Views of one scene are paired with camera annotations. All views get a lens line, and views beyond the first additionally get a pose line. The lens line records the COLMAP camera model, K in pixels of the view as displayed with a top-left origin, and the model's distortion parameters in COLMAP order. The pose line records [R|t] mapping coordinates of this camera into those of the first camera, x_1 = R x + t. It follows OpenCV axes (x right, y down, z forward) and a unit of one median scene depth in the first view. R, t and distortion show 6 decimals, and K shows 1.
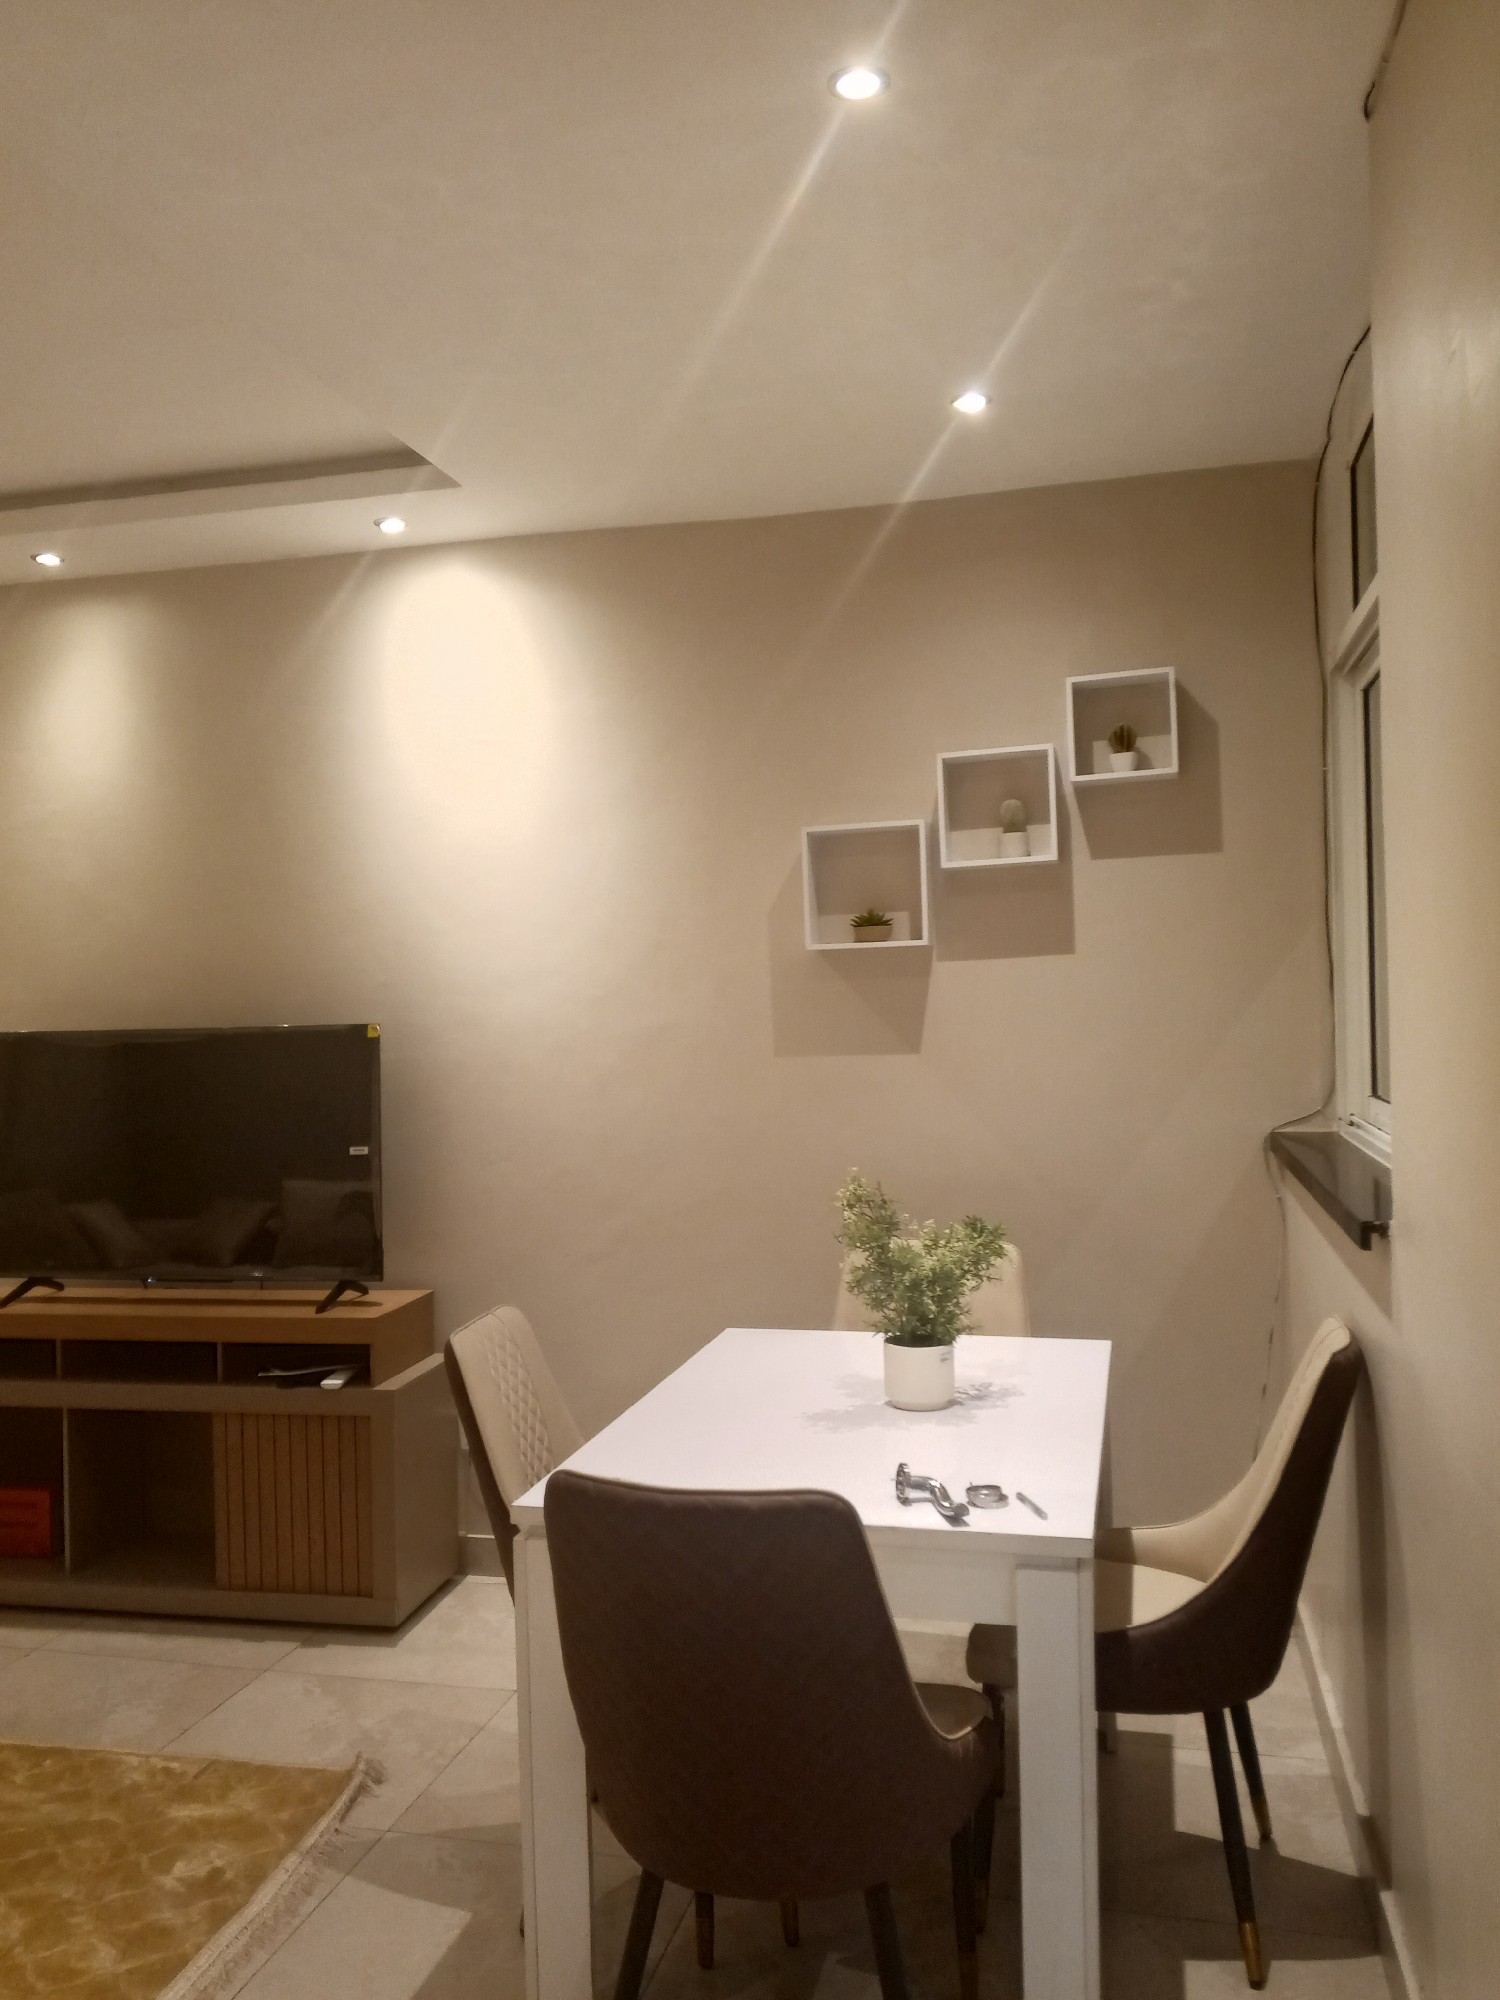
lens RADIAL K [[1596.9, 0, 750.0], [0, 1596.9, 1000.0], [0, 0, 1]] dist [0.004548, -0.014089]
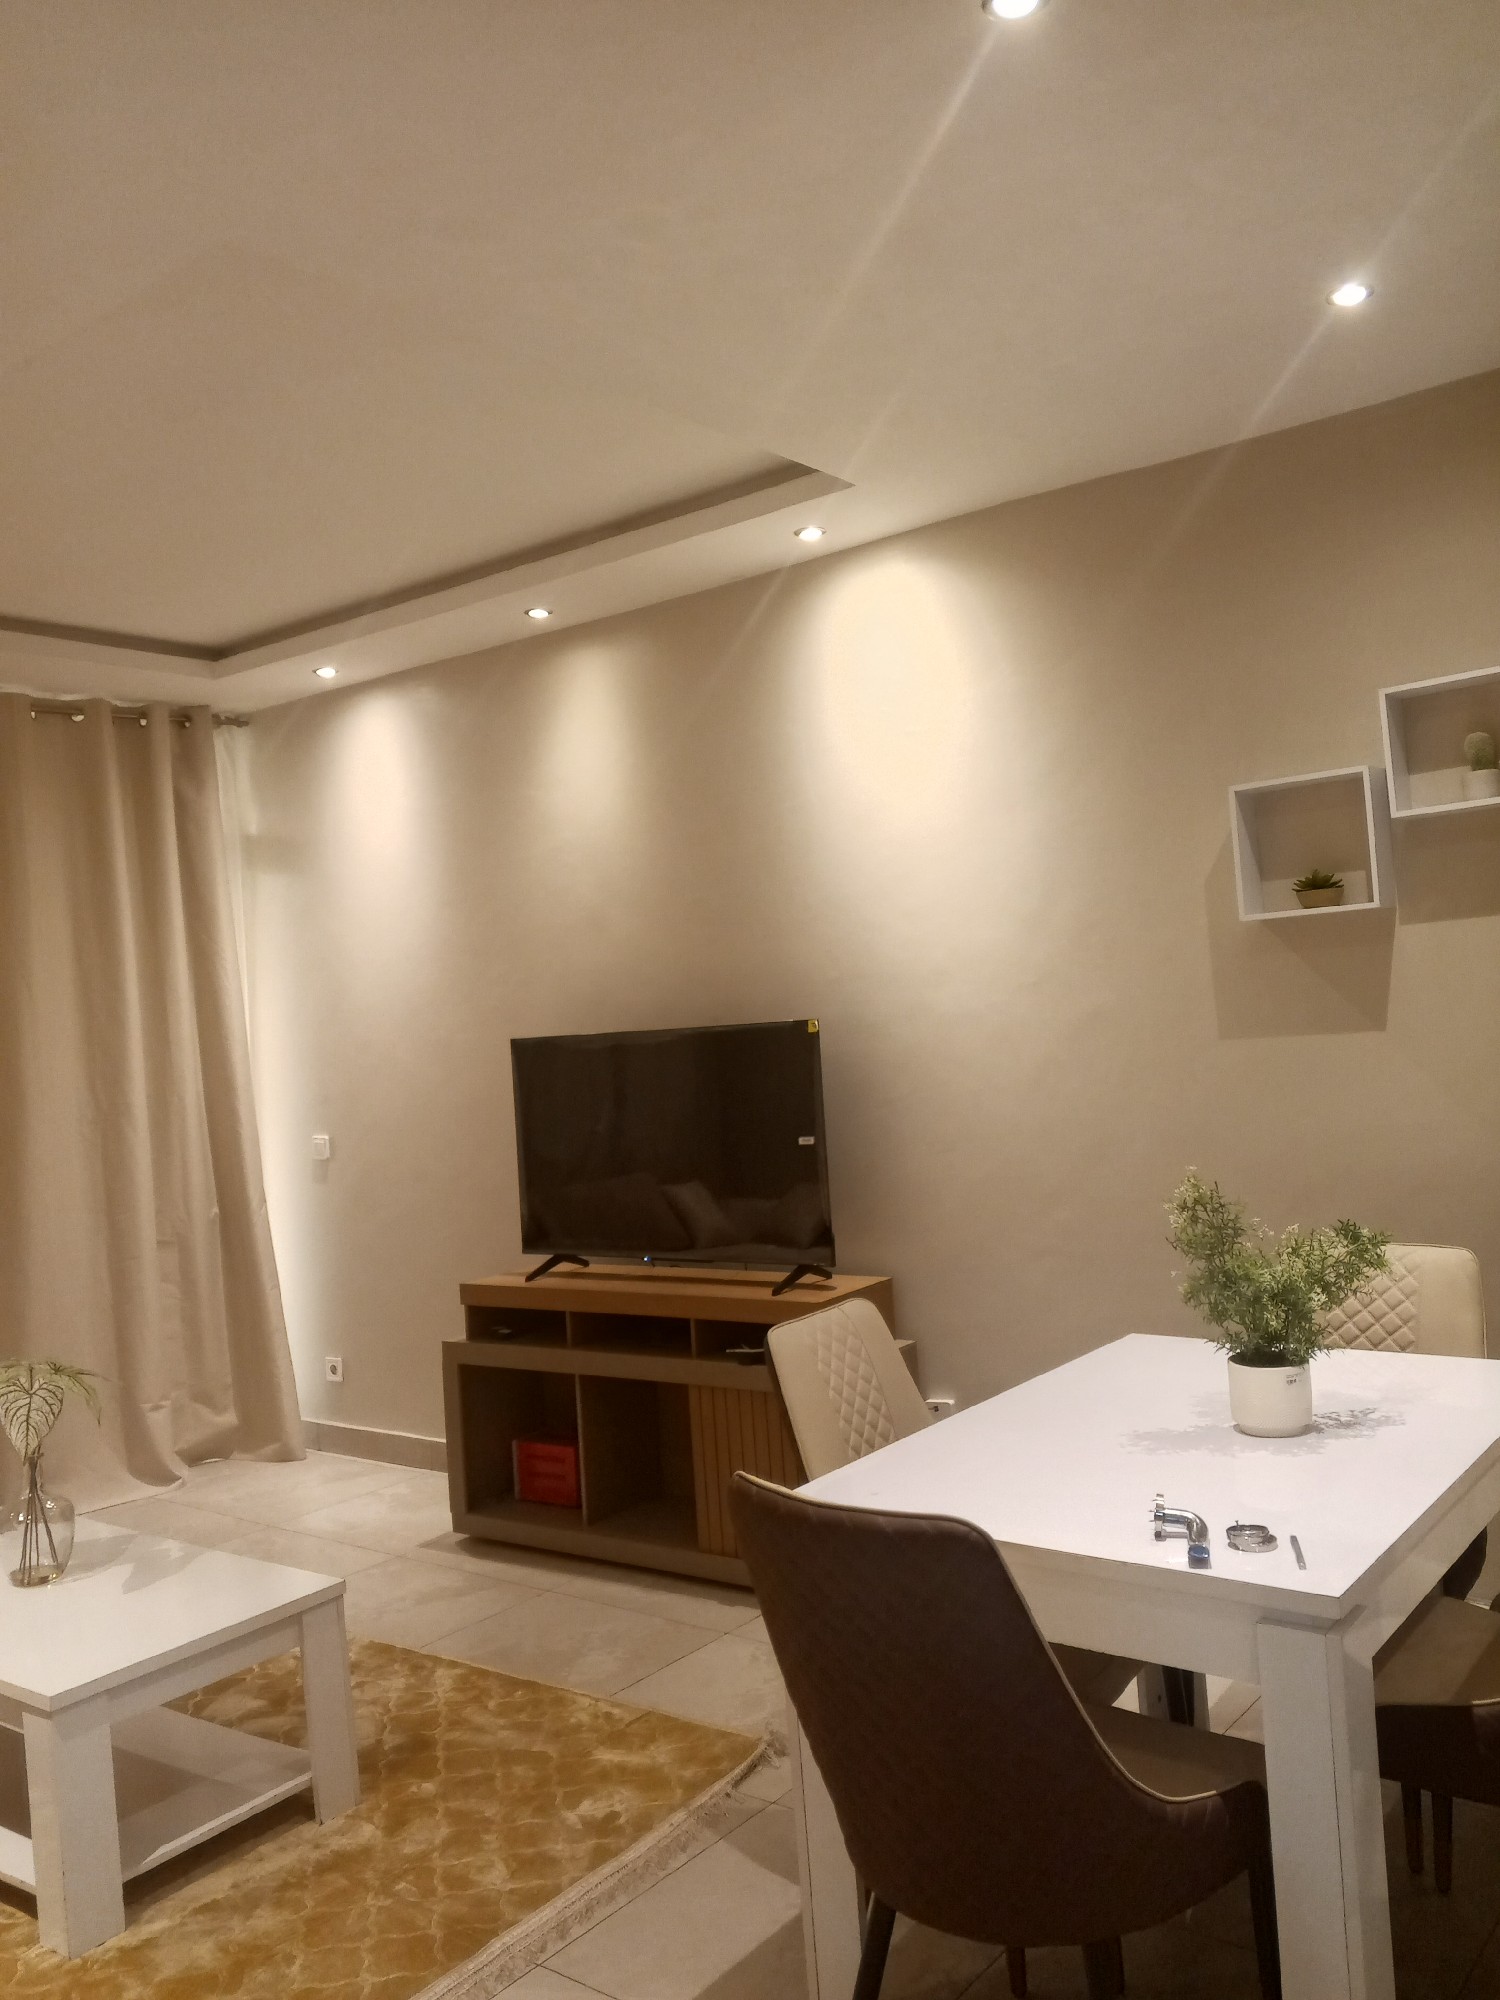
lens RADIAL K [[1611.2, 0, 750.0], [0, 1611.2, 1000.0], [0, 0, 1]] dist [0.072249, -0.129002]
pose [[0.908921, -0.041155, -0.414932, 0.208157], [0.048750, 0.998781, 0.007723, -0.008937], [0.414108, -0.027248, 0.909820, 0.044518]]
